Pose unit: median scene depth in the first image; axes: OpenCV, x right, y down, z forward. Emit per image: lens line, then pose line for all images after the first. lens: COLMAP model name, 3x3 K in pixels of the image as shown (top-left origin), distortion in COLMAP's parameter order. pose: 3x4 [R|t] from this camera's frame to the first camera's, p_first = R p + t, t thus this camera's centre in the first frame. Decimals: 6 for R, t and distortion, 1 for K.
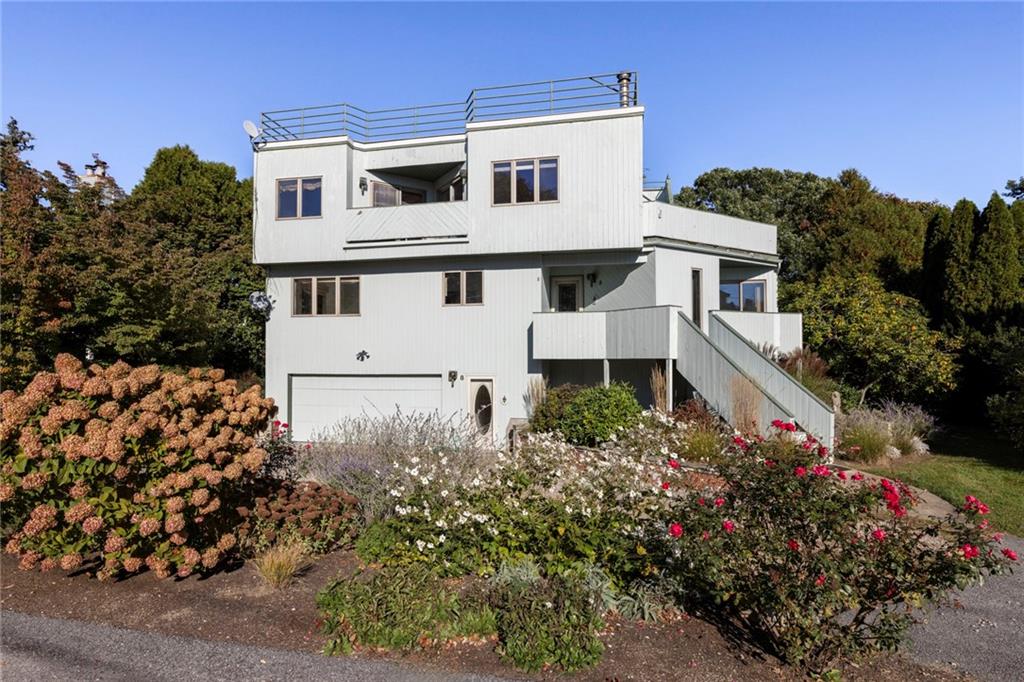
lens RADIAL K [[521.6, 0, 512.0], [0, 521.6, 341.0], [0, 0, 1]] dist [0.000230, 0.000107]
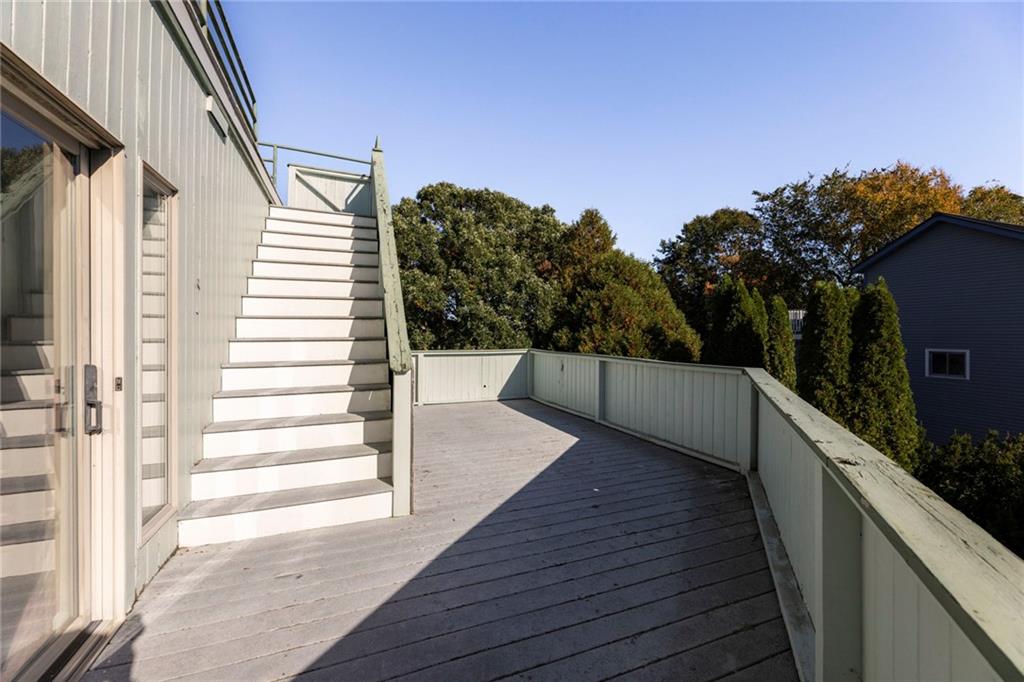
lens RADIAL K [[418.7, 0, 512.0], [0, 418.7, 341.0], [0, 0, 1]] dist [-0.000608, -0.000012]
pose [[0.837500, -0.006232, 0.546401, 0.134121], [-0.014864, 0.999305, 0.034180, -0.115897], [-0.546235, -0.036748, 0.836826, 0.427106]]
